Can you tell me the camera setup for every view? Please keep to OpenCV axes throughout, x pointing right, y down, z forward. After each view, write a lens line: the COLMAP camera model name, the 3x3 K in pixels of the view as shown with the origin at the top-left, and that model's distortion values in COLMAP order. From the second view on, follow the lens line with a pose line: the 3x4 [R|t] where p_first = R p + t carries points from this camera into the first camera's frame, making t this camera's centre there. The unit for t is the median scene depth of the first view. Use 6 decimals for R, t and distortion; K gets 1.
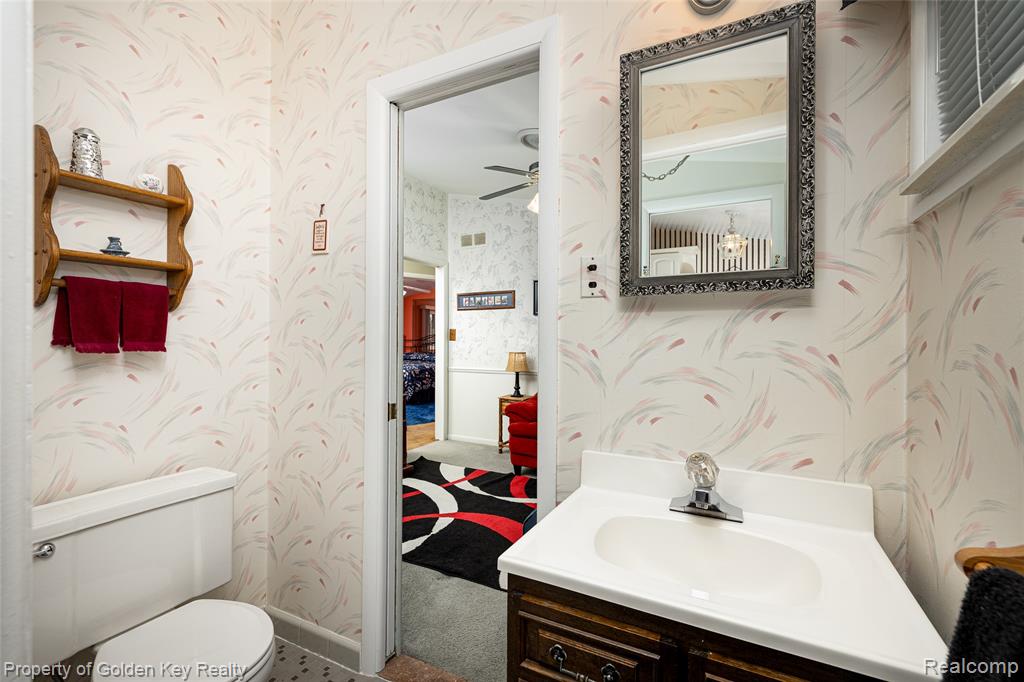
lens RADIAL K [[444.0, 0, 514.6], [0, 444.0, 339.7], [0, 0, 1]] dist [0.002507, 0.000149]
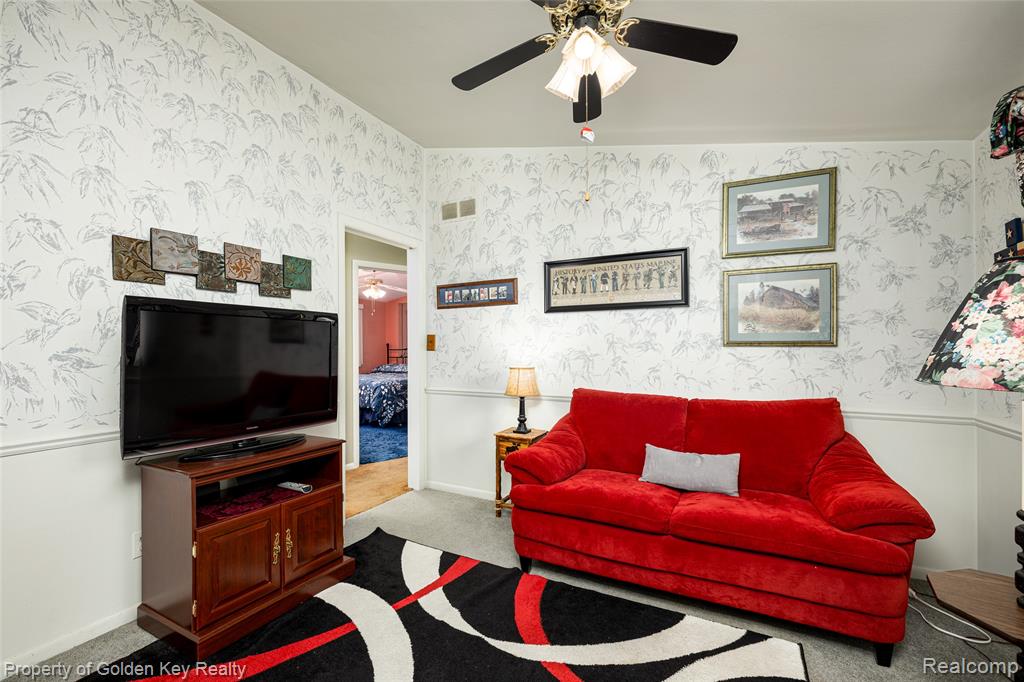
lens RADIAL K [[444.0, 0, 508.2], [0, 444.0, 347.0], [0, 0, 1]] dist [0.002507, 0.000149]
pose [[0.999886, -0.008412, -0.012563, -0.005770], [0.008396, 0.999964, -0.001323, -0.002233], [0.012574, 0.001217, 0.999920, 0.294449]]
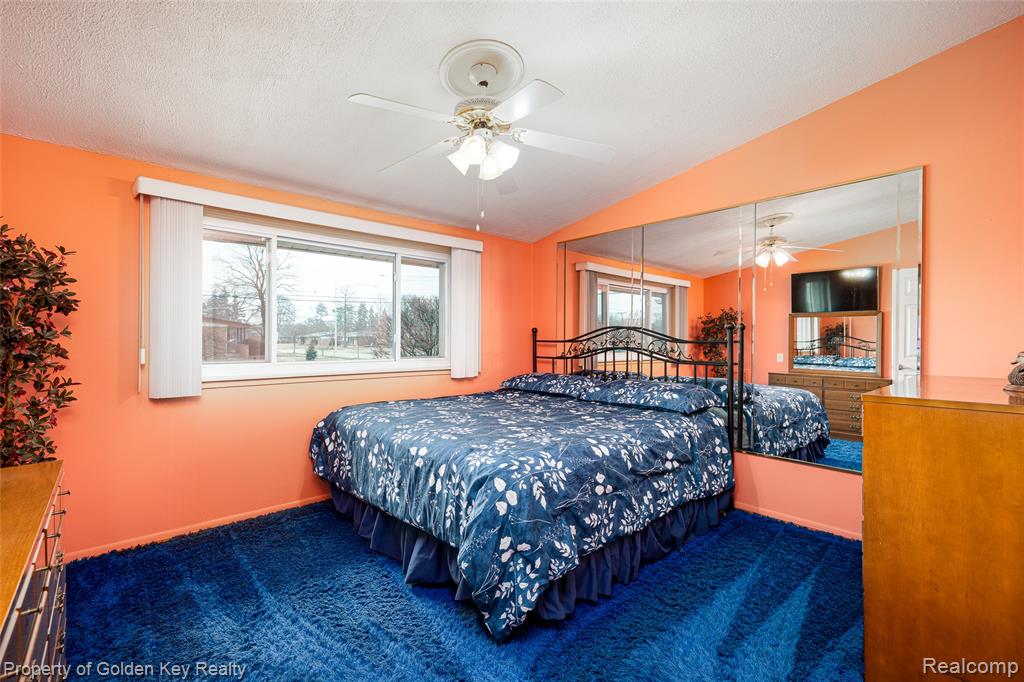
lens RADIAL K [[444.0, 0, 510.3], [0, 444.0, 340.8], [0, 0, 1]] dist [0.002507, 0.000149]
pose [[0.935586, 0.003232, -0.353083, -0.279199], [-0.002322, 0.999993, 0.003000, -0.001116], [0.353090, -0.001987, 0.935587, 1.336615]]
